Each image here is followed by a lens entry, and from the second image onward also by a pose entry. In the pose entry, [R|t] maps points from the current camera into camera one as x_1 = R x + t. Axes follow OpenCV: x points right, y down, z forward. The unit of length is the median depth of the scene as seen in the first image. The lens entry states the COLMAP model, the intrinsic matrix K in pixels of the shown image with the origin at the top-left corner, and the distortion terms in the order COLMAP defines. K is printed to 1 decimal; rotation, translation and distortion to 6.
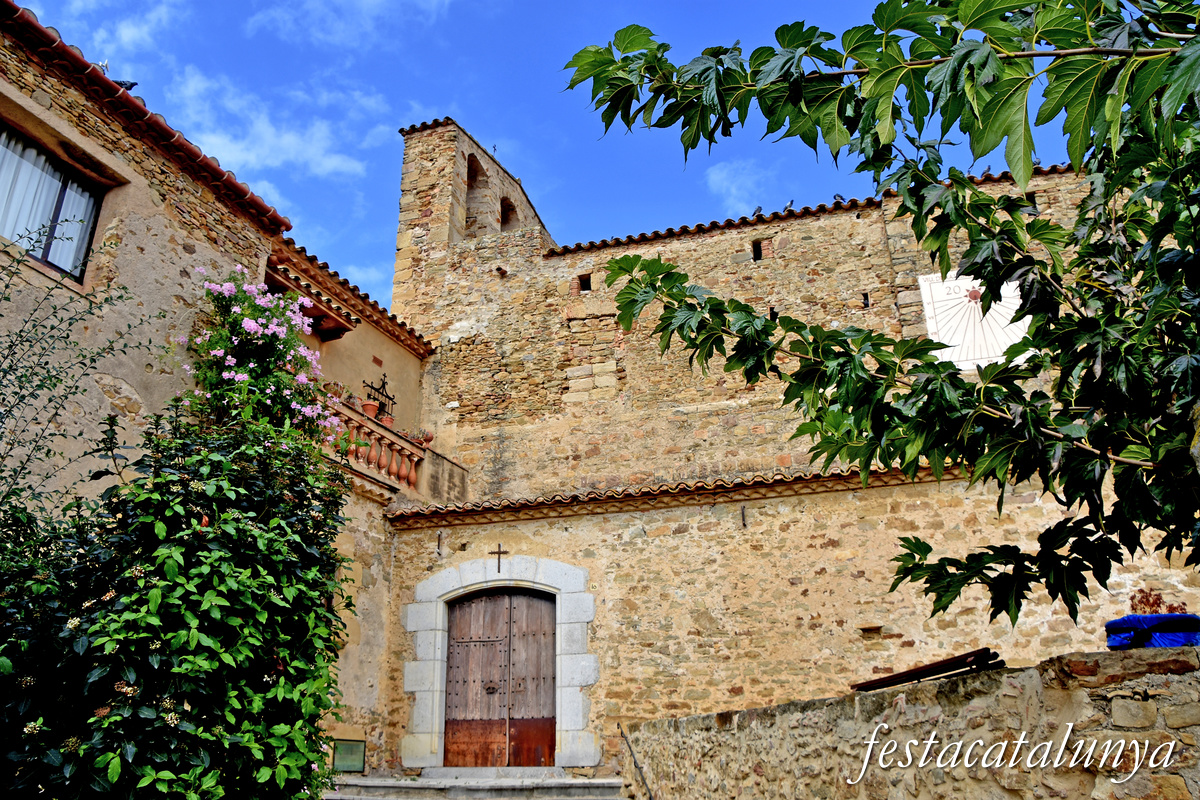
lens RADIAL K [[929.2, 0, 606.4], [0, 929.2, 406.6], [0, 0, 1]] dist [-0.136135, 0.064205]
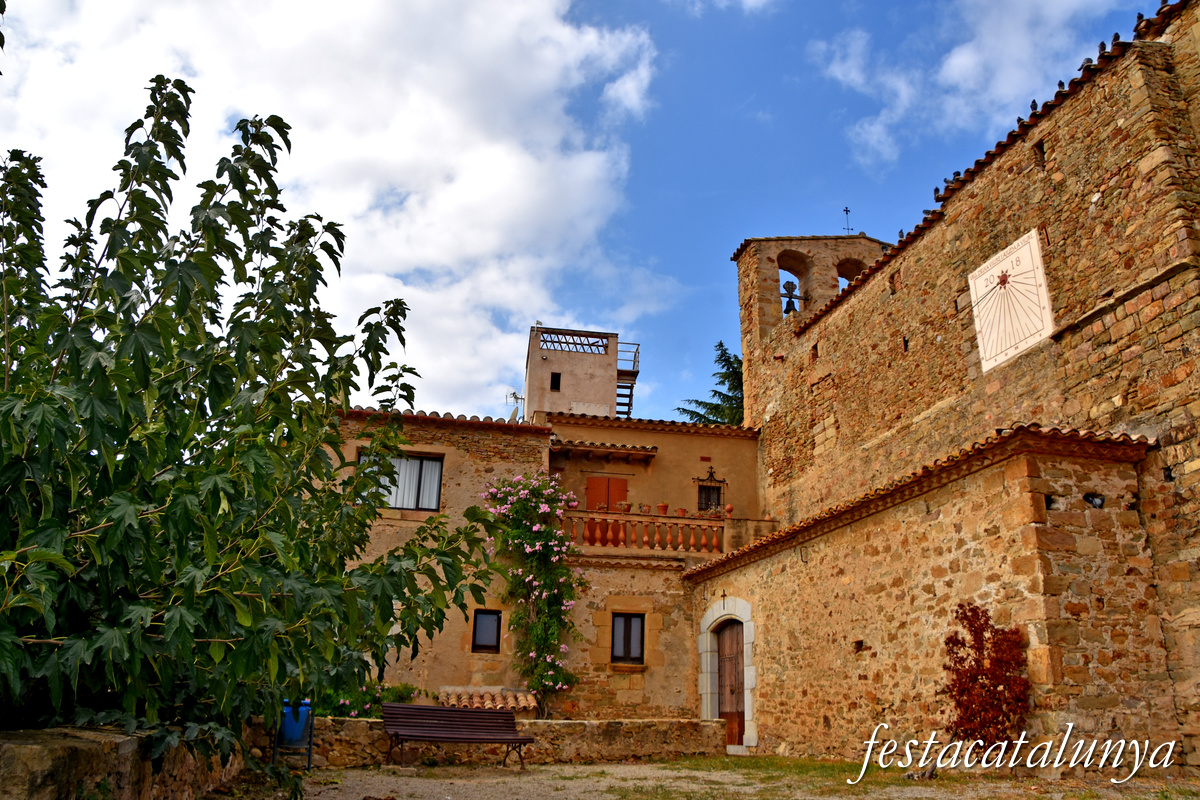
lens RADIAL K [[929.2, 0, 603.5], [0, 929.2, 409.4], [0, 0, 1]] dist [-0.136135, 0.064205]
pose [[0.528039, -0.258340, -0.808971, 1.115547], [0.290139, 0.950165, -0.114047, -0.006637], [0.798119, -0.174492, 0.576679, 0.094237]]
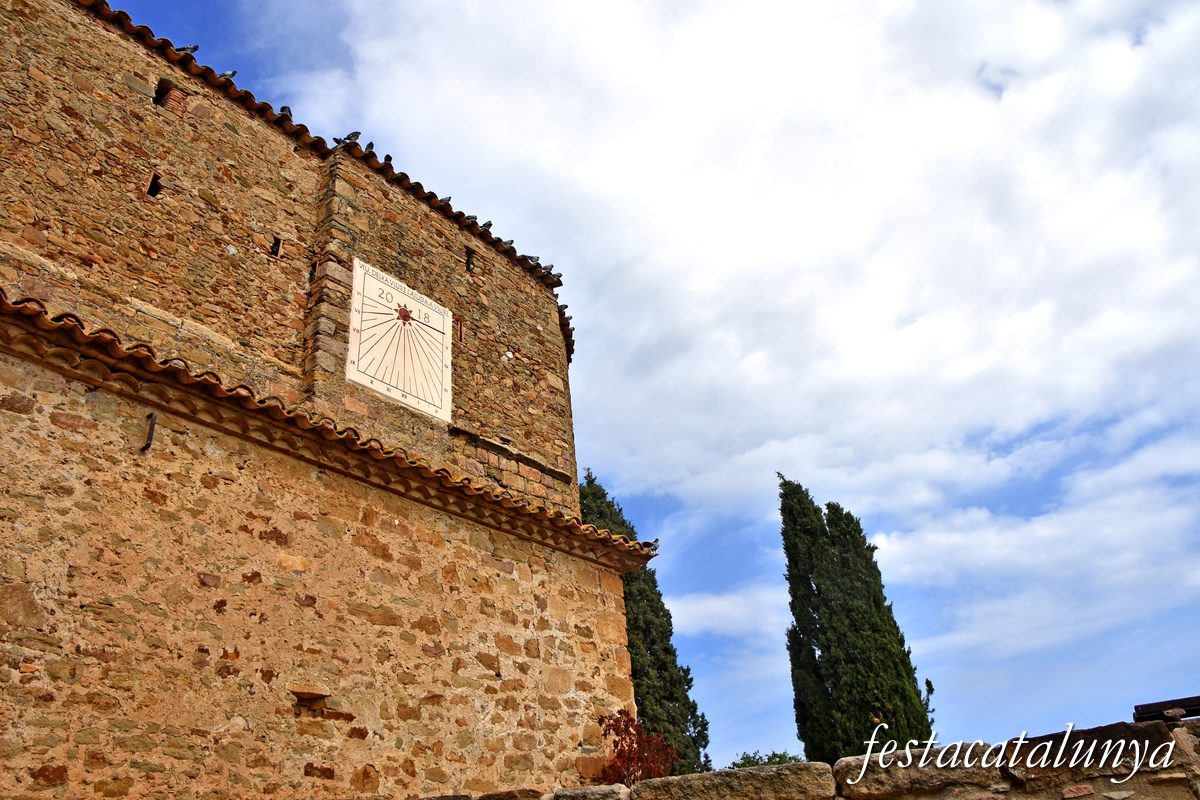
lens RADIAL K [[929.2, 0, 603.5], [0, 929.2, 400.1], [0, 0, 1]] dist [-0.136135, 0.064205]
pose [[0.383345, 0.441801, 0.811085, -0.175851], [-0.267872, 0.893610, -0.360148, 0.223809], [-0.883907, -0.079206, 0.460907, 0.567835]]
